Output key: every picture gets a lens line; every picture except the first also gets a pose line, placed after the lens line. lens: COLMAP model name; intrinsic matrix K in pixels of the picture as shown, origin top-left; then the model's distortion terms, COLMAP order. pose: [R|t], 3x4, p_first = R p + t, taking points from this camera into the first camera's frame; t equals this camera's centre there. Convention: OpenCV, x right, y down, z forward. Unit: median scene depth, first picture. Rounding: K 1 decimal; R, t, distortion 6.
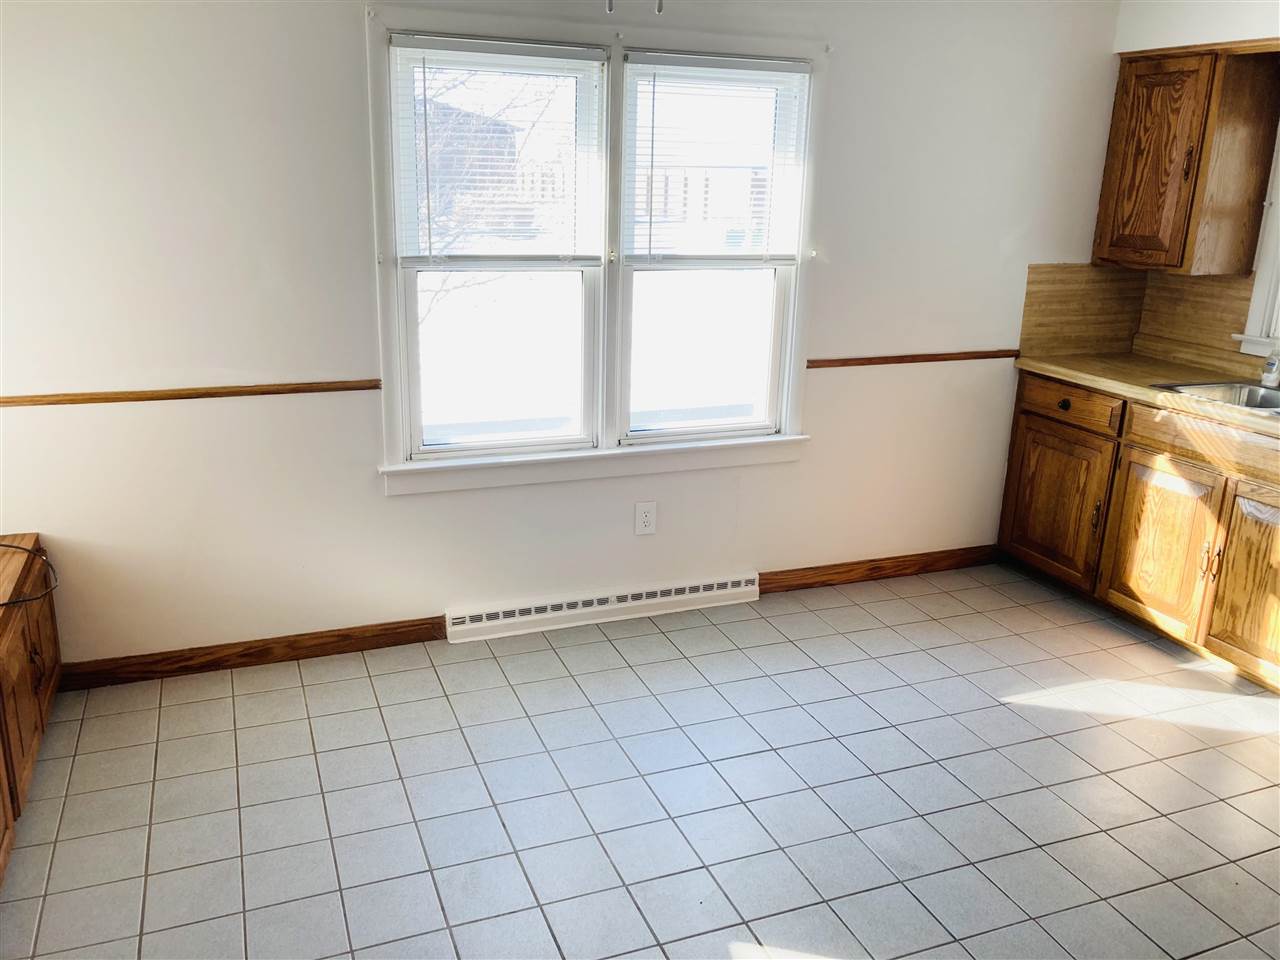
lens RADIAL K [[1043.8, 0, 640.0], [0, 1043.8, 480.0], [0, 0, 1]] dist [0.015385, 0.006533]
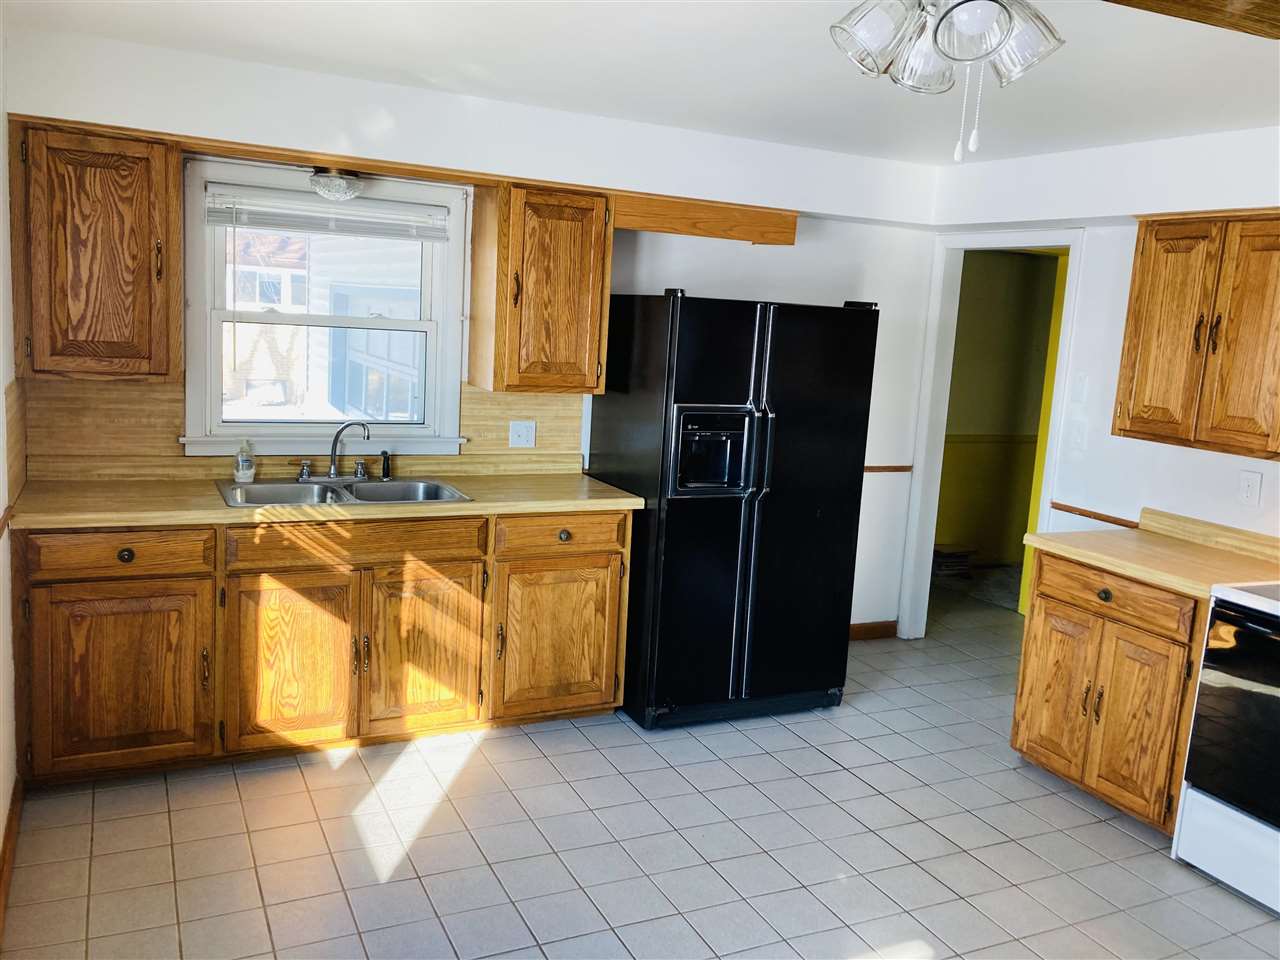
lens RADIAL K [[1043.8, 0, 640.0], [0, 1043.8, 480.0], [0, 0, 1]] dist [0.015385, 0.006533]
pose [[-0.072750, -0.193791, 0.978342, -0.389377], [0.218065, 0.954116, 0.205208, -0.205243], [-0.973219, 0.228271, -0.027153, 0.630386]]
